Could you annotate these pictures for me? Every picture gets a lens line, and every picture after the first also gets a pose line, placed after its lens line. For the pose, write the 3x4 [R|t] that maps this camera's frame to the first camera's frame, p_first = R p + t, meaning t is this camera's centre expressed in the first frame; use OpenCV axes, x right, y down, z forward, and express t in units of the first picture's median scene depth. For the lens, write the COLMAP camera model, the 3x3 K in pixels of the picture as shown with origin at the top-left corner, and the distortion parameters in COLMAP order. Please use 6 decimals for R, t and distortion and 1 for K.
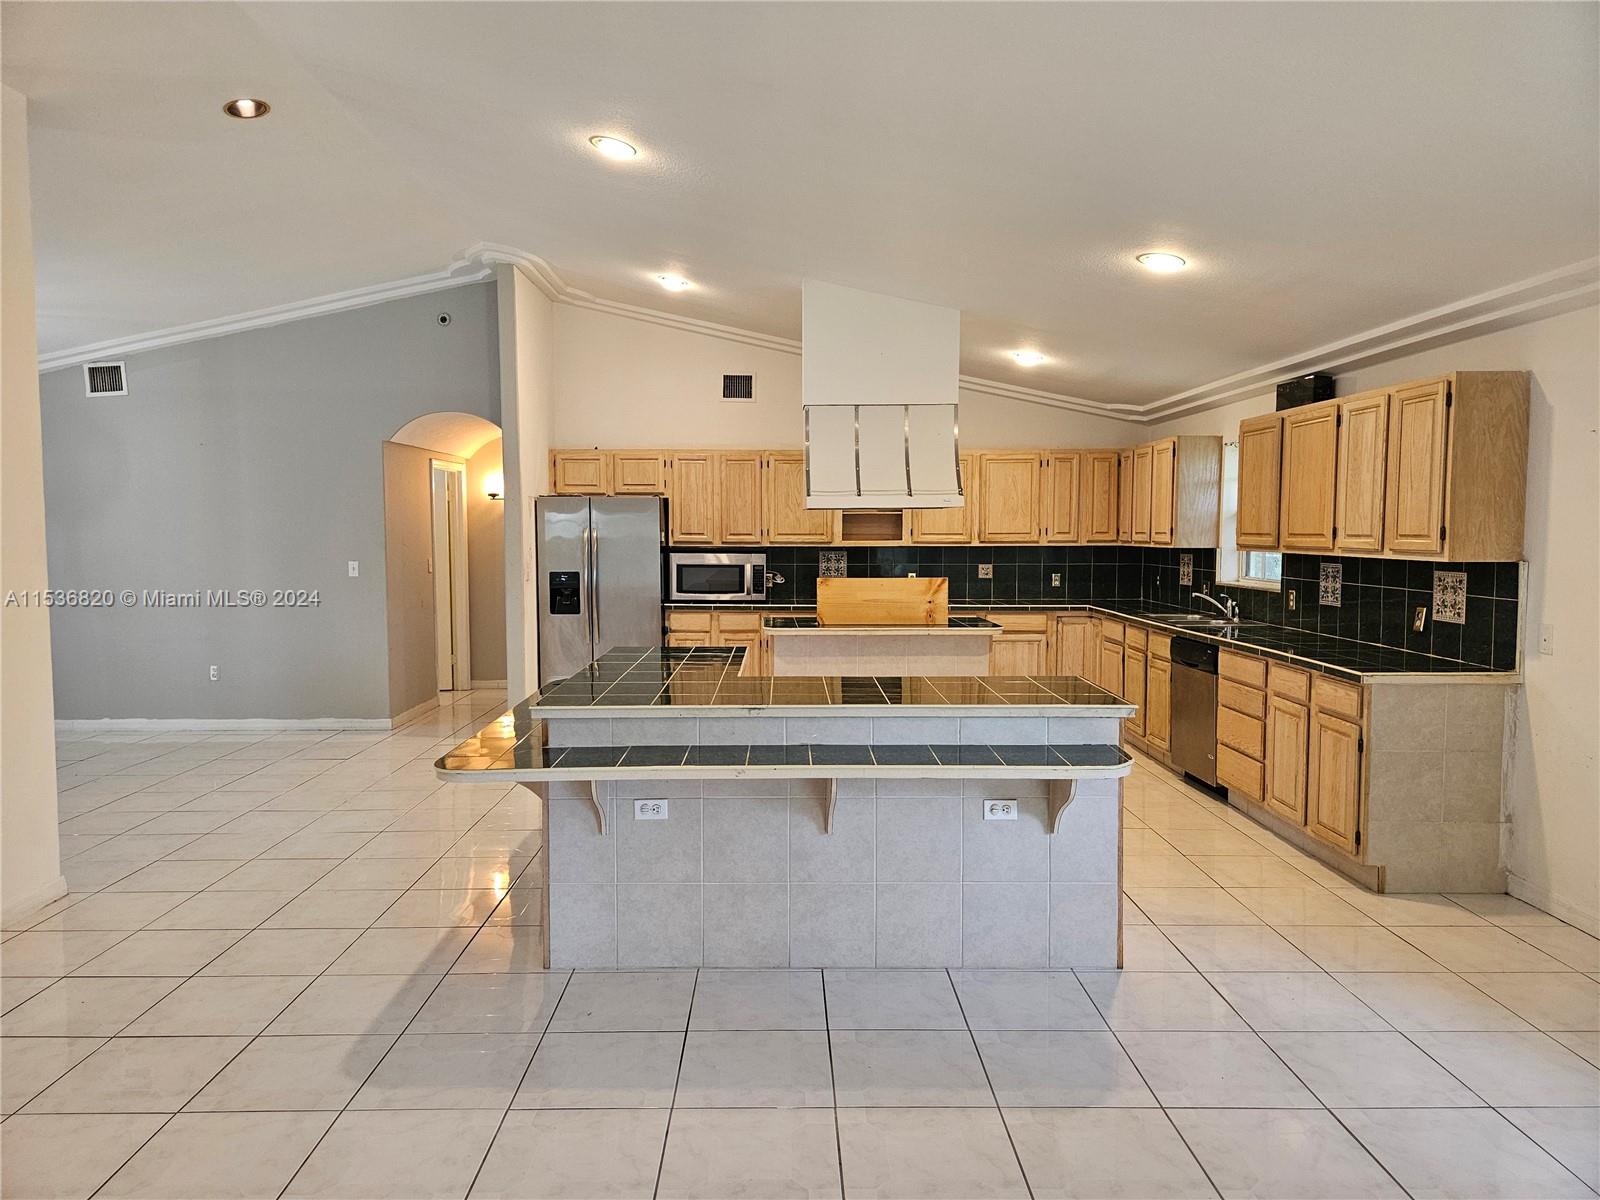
lens RADIAL K [[1066.4, 0, 786.0], [0, 1066.4, 602.9], [0, 0, 1]] dist [0.071637, -0.056534]
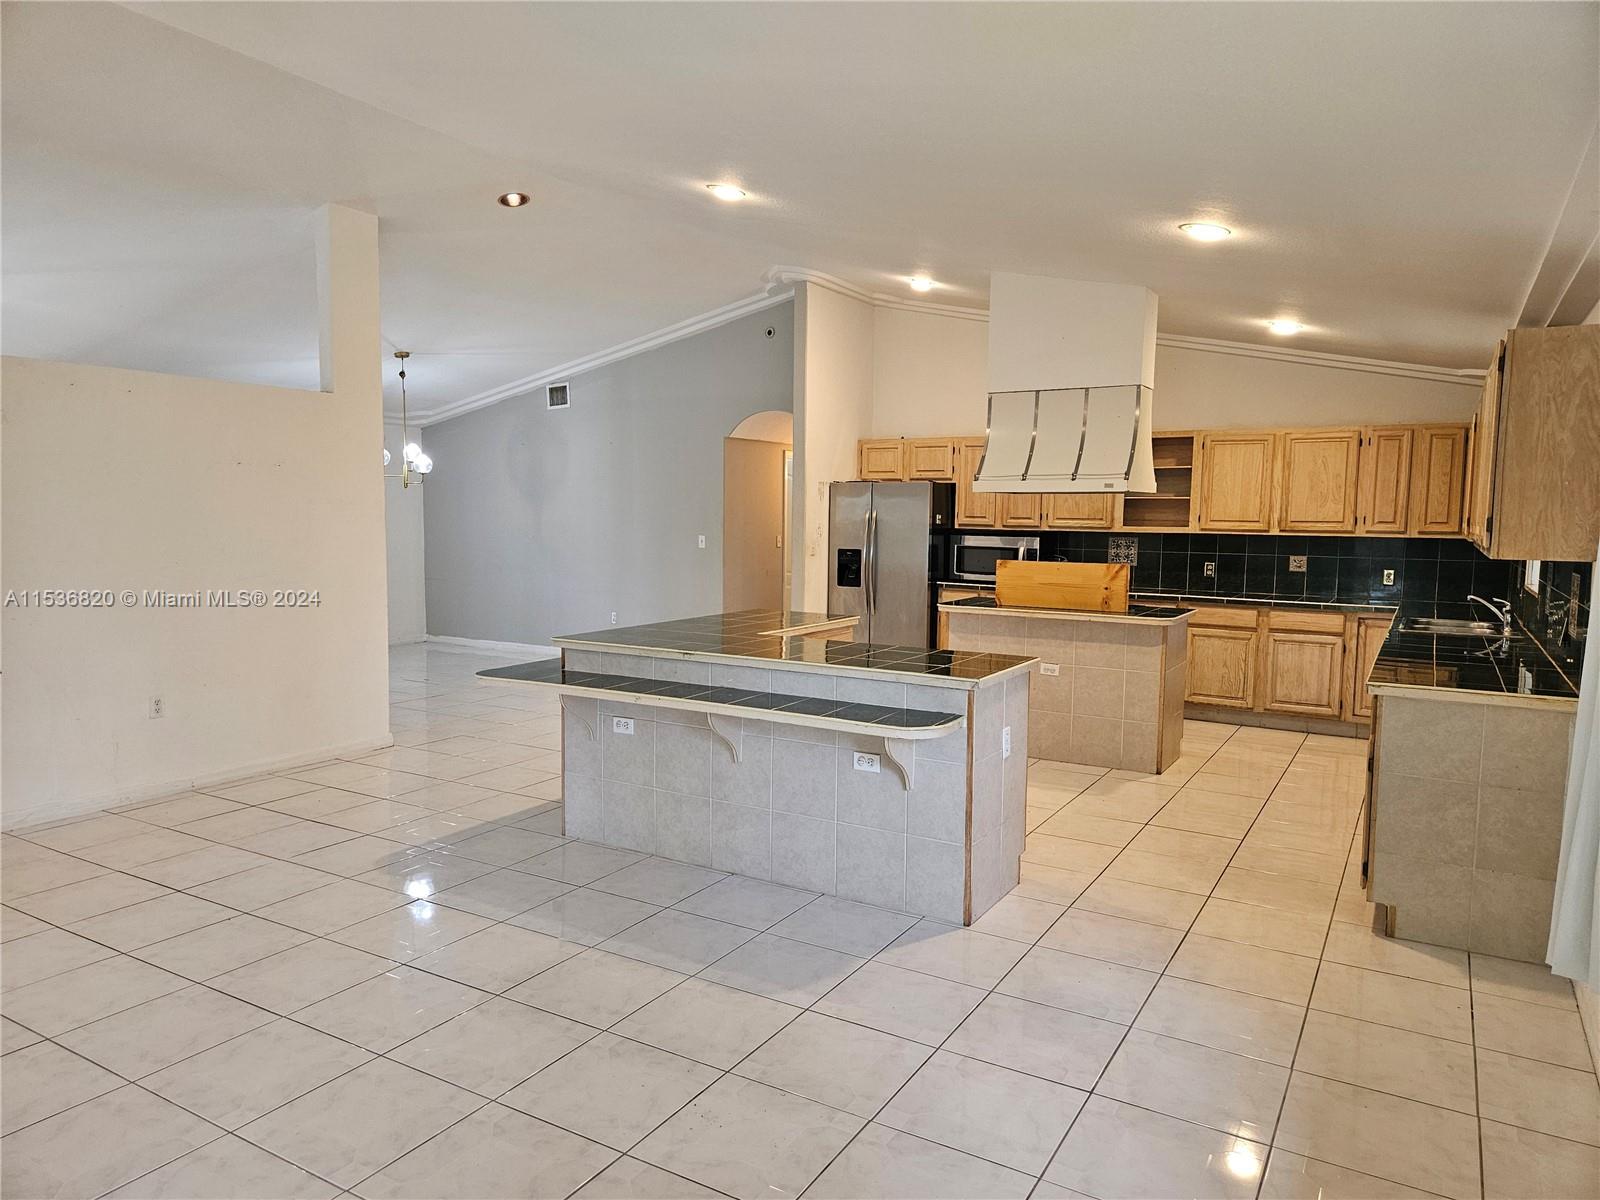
lens RADIAL K [[1066.4, 0, 785.6], [0, 1066.4, 606.3], [0, 0, 1]] dist [0.071637, -0.056534]
pose [[0.854852, 0.059840, -0.515410, 0.505952], [-0.051291, 0.998208, 0.030823, 0.000460], [0.516331, 0.000087, 0.856389, 0.001283]]
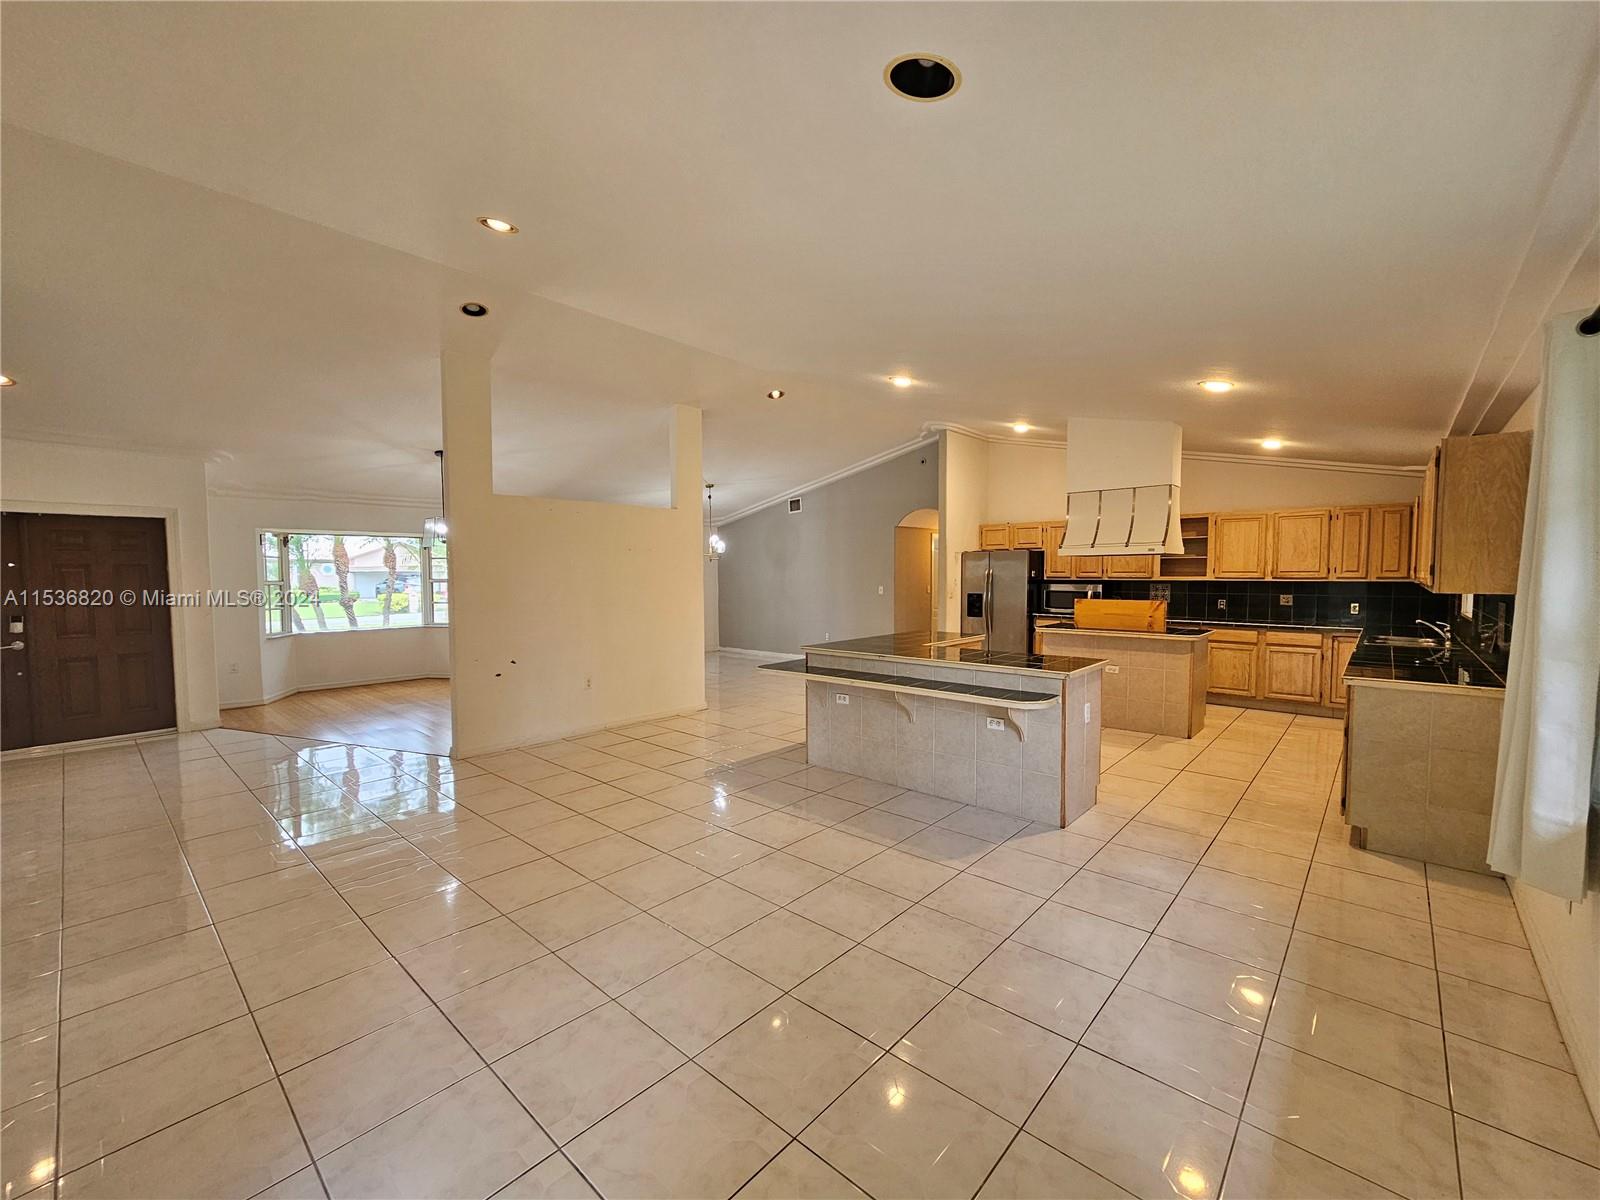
lens RADIAL K [[659.1, 0, 797.4], [0, 659.1, 610.0], [0, 0, 1]] dist [-0.004445, 0.001772]
pose [[0.739700, 0.037699, -0.671881, 0.503993], [-0.044049, 0.999001, 0.007559, 0.006453], [0.671494, 0.024004, 0.740621, -0.034159]]
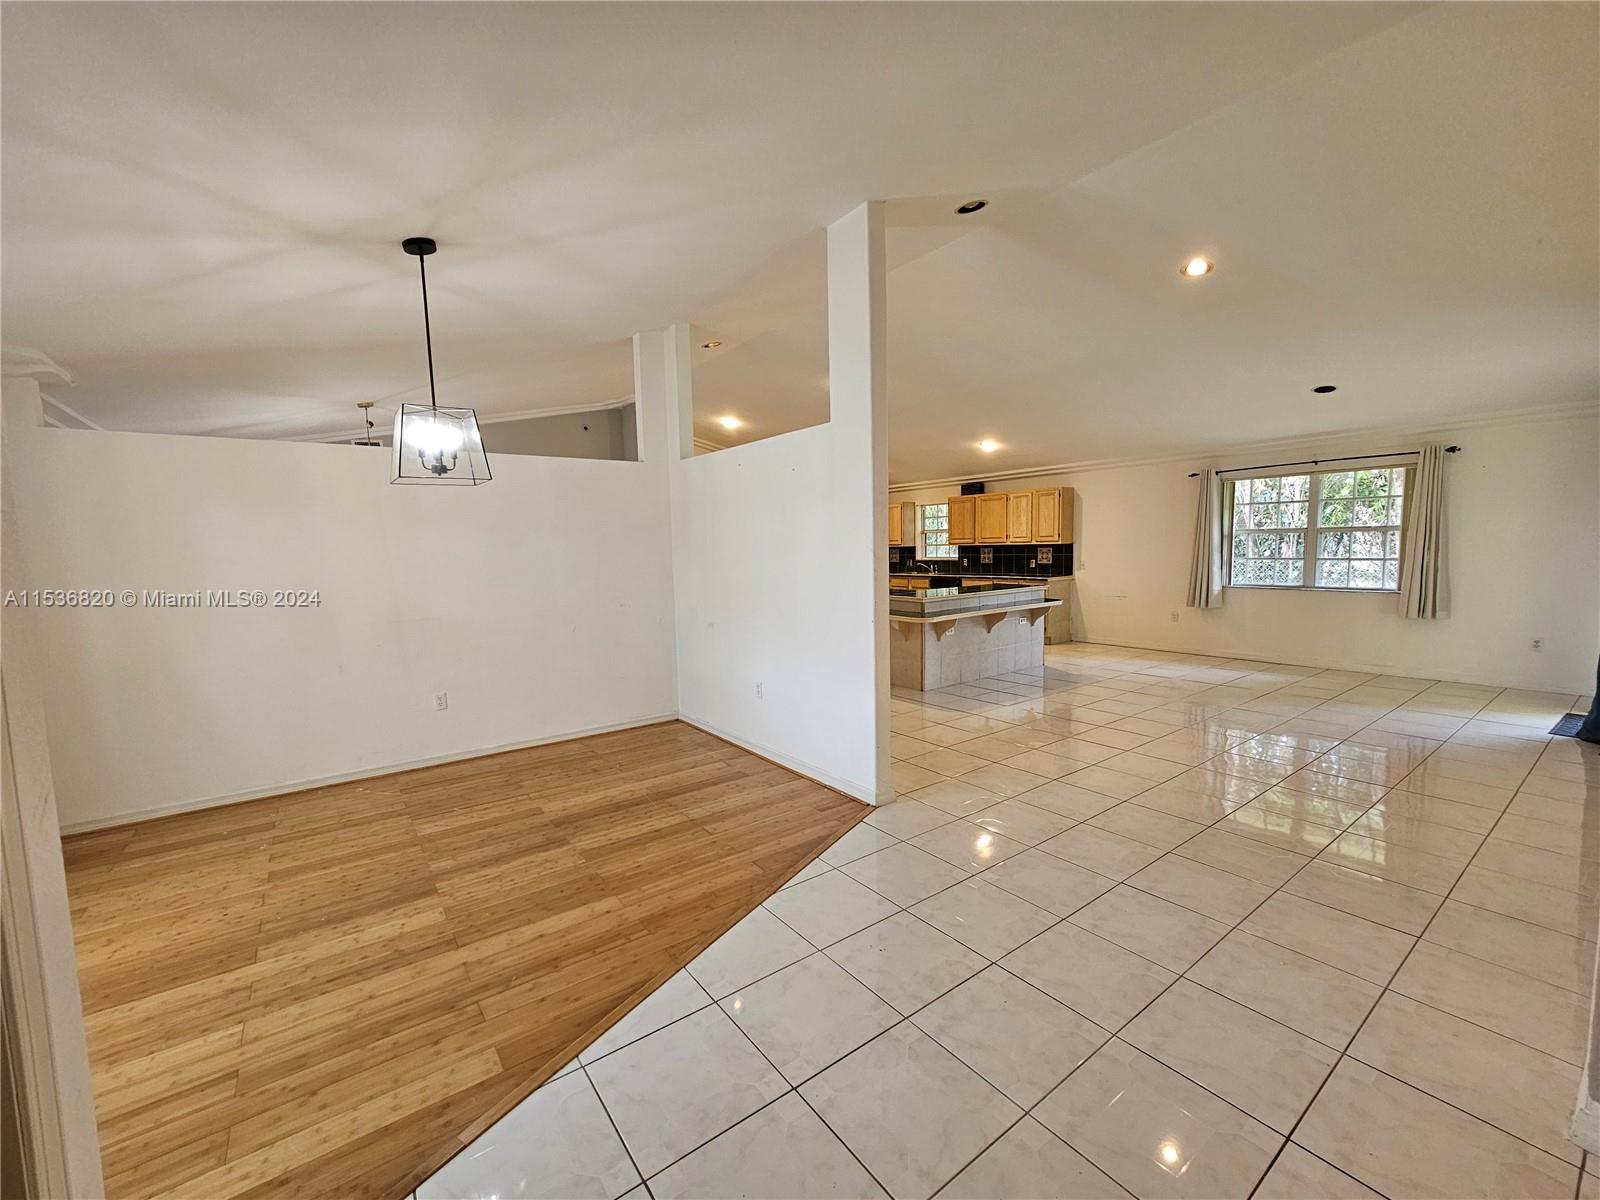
lens RADIAL K [[659.1, 0, 802.8], [0, 659.1, 607.1], [0, 0, 1]] dist [-0.004445, 0.001772]
pose [[0.805933, -0.075451, 0.587179, -1.089779], [0.065627, 0.997118, 0.038051, 0.024657], [-0.588358, 0.007869, 0.808562, -0.154414]]
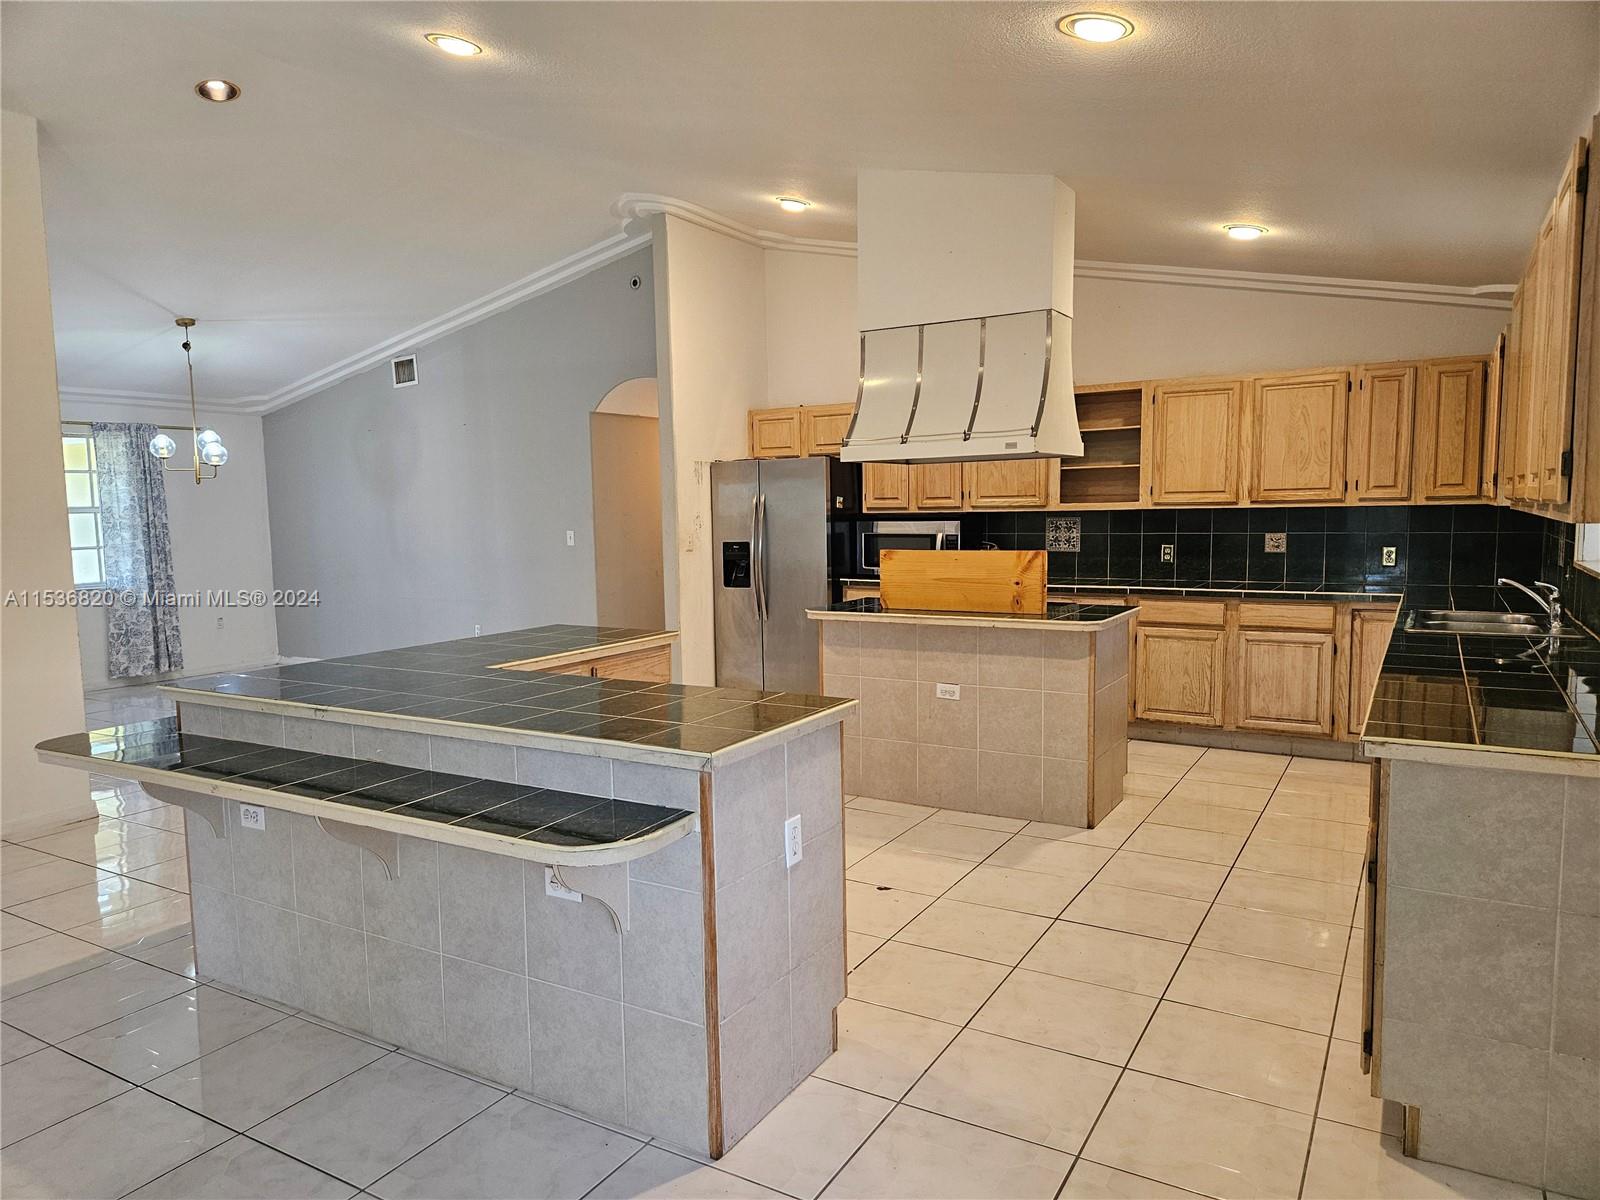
lens RADIAL K [[1066.4, 0, 779.8], [0, 1066.4, 614.9], [0, 0, 1]] dist [0.071637, -0.056534]
pose [[0.854920, 0.039822, -0.517229, 0.490123], [-0.020526, 0.998865, 0.042977, -0.009581], [0.518354, -0.026125, 0.854767, 0.354368]]
